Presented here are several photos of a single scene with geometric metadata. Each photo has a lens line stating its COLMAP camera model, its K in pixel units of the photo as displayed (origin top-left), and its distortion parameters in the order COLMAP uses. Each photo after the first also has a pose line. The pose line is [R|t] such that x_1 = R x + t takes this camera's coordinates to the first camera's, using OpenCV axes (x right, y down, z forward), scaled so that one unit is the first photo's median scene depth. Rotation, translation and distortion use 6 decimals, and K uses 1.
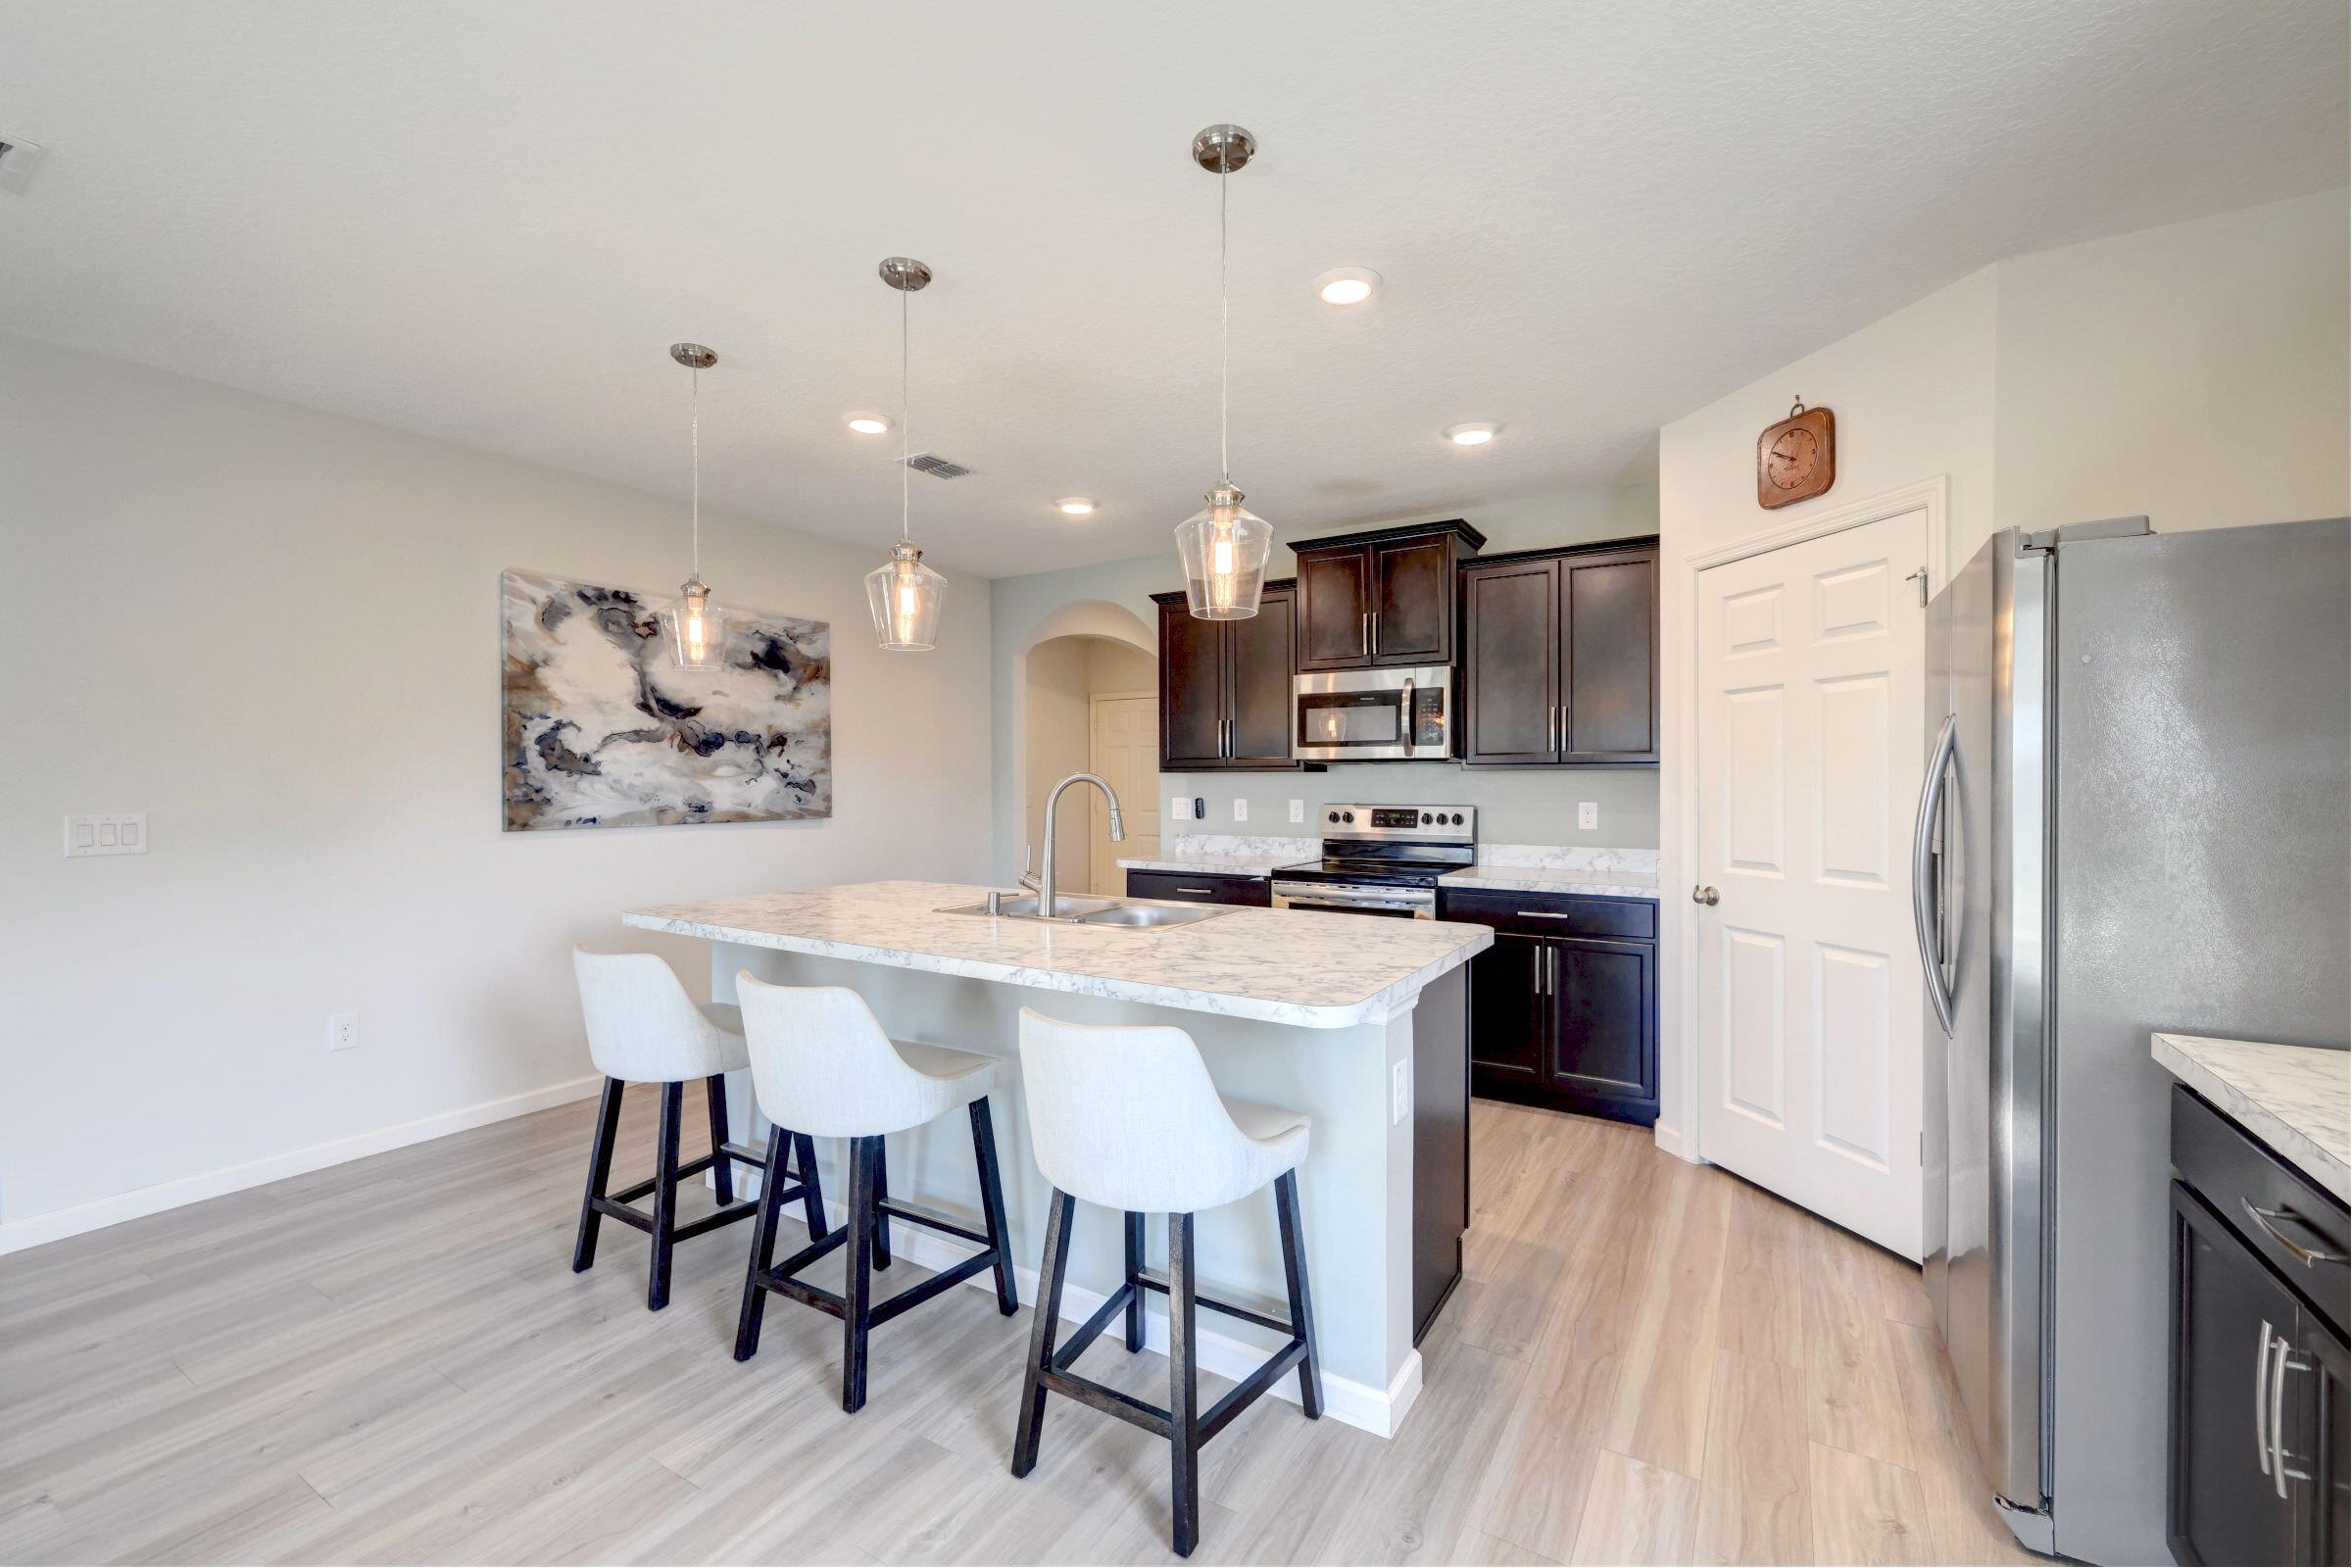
lens RADIAL K [[974.1, 0, 1177.2], [0, 974.1, 779.7], [0, 0, 1]] dist [-0.001679, -0.001038]
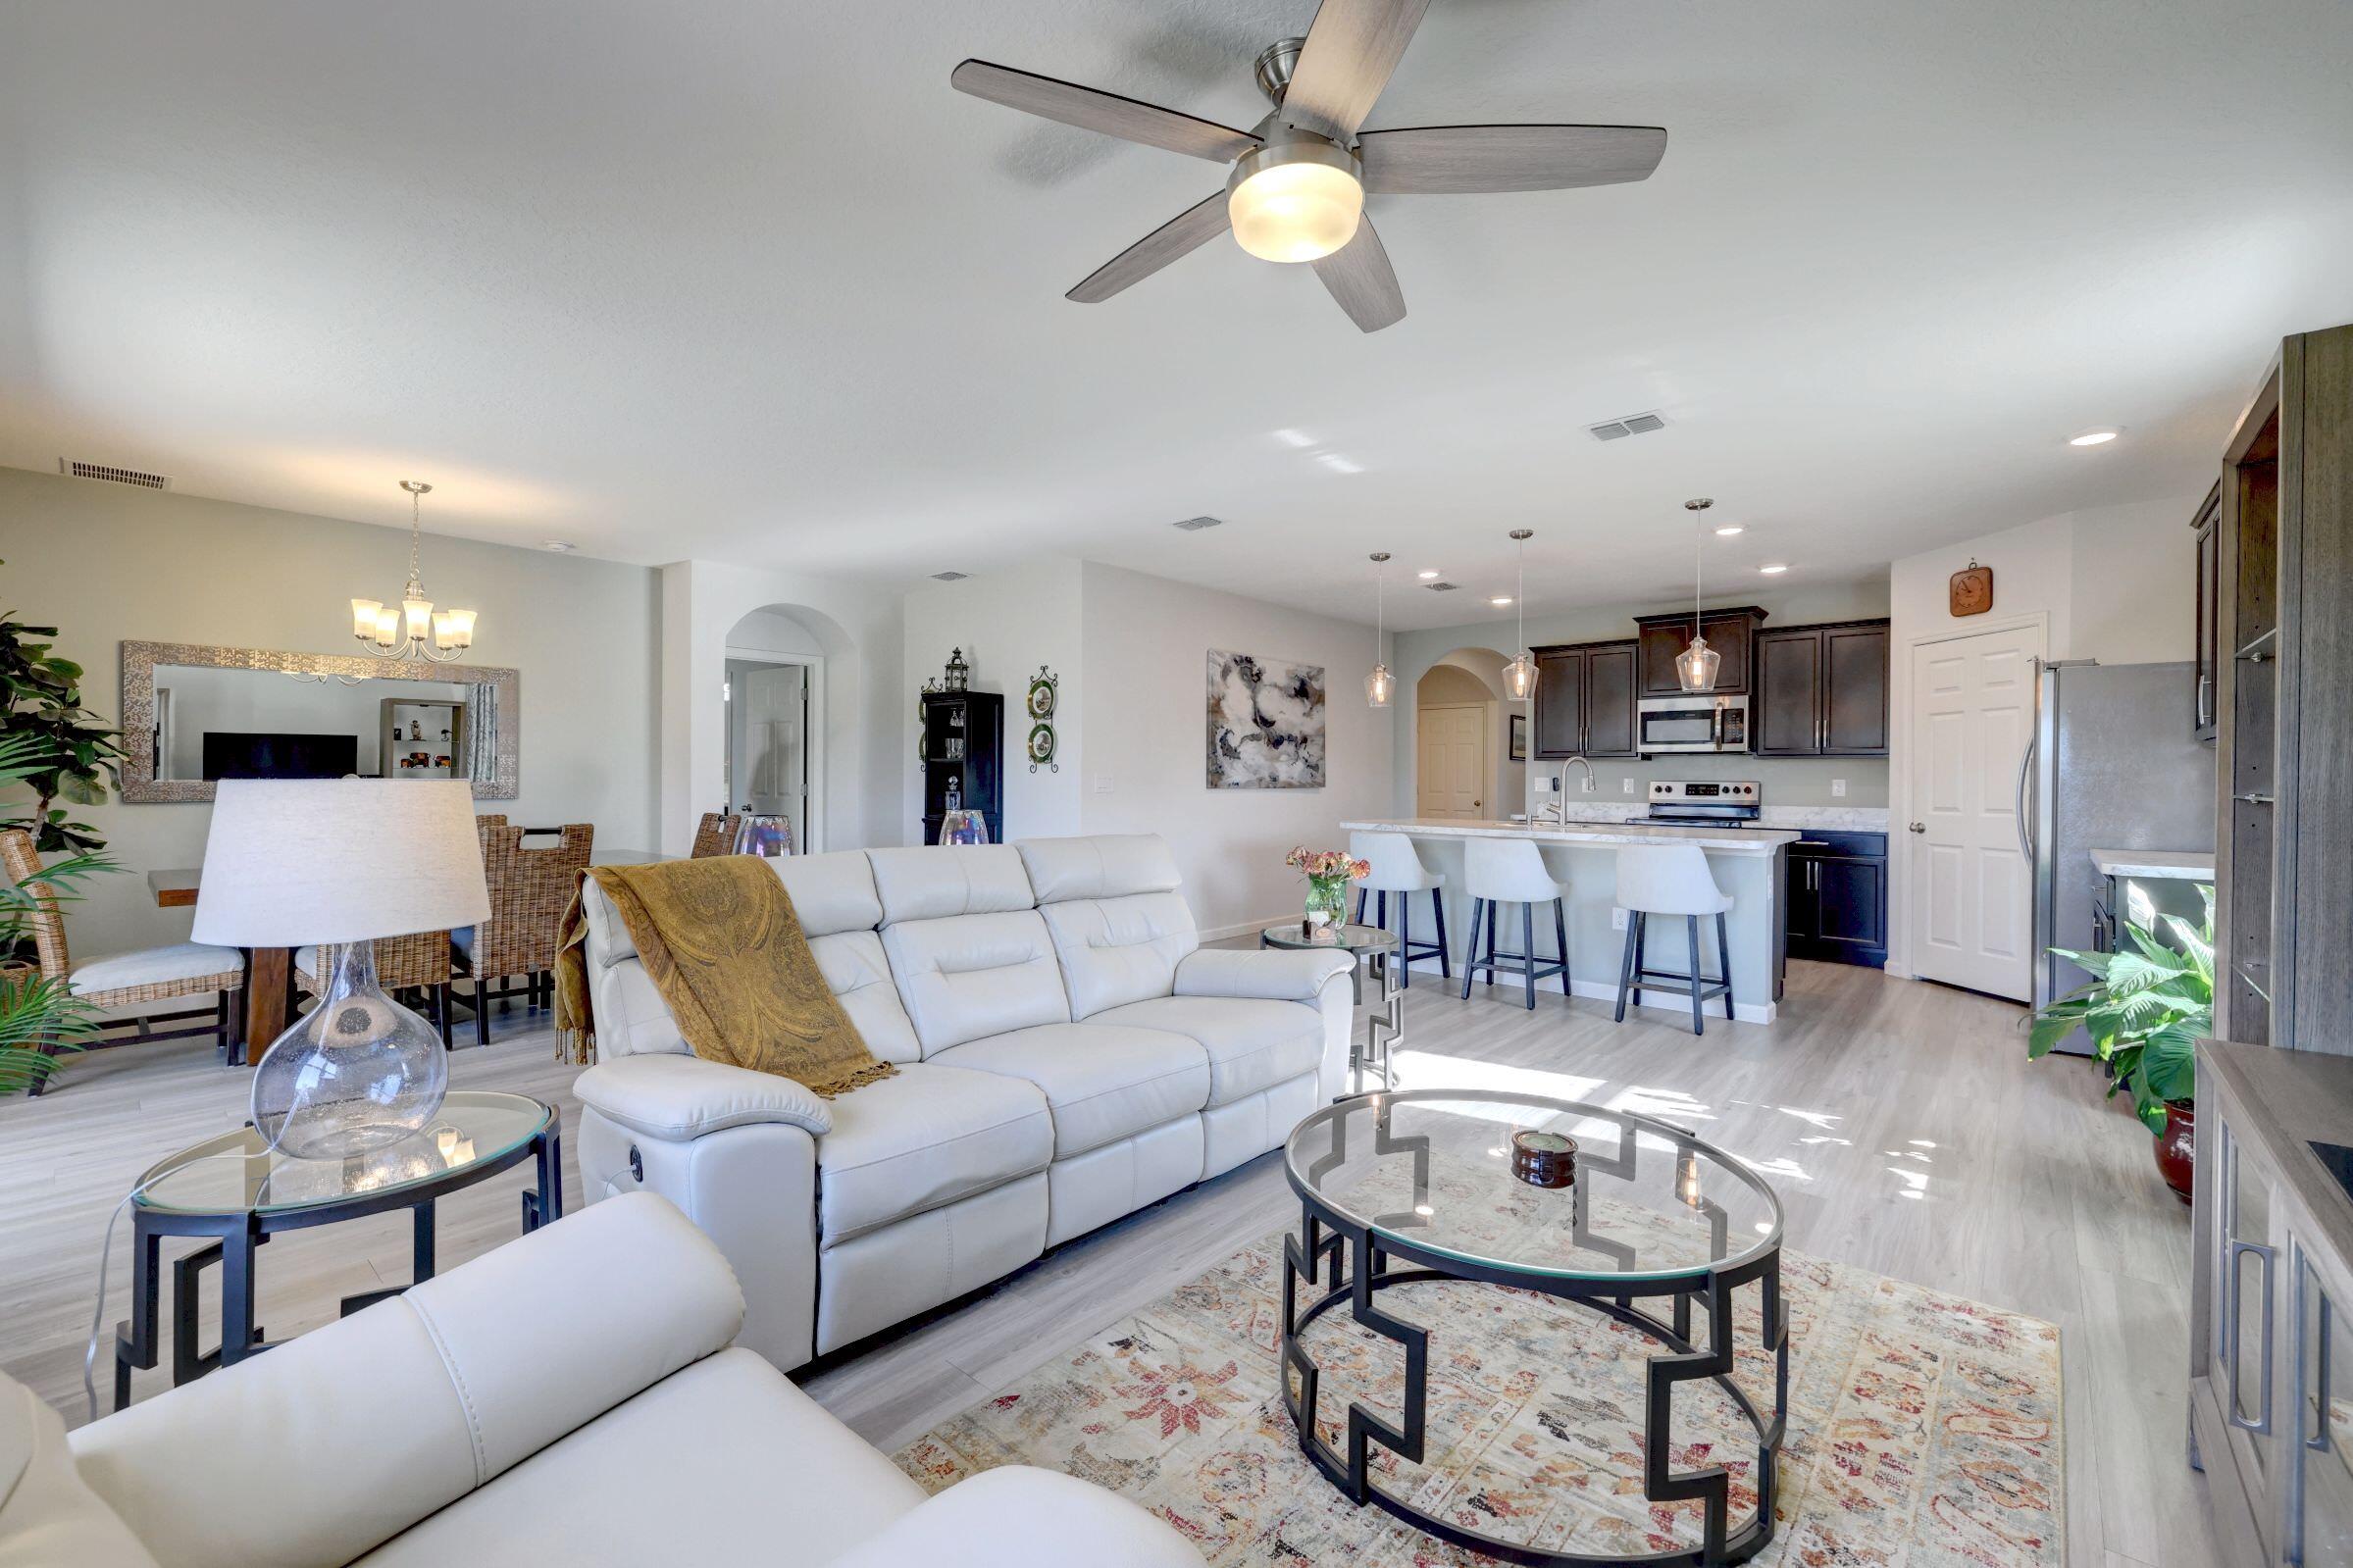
lens RADIAL K [[974.4, 0, 1171.0], [0, 974.4, 779.5], [0, 0, 1]] dist [-0.001679, -0.001038]
pose [[0.984919, 0.008415, -0.172811, -0.388837], [-0.008074, 0.999964, 0.002675, 0.028376], [0.172828, -0.001240, 0.984951, -0.777531]]
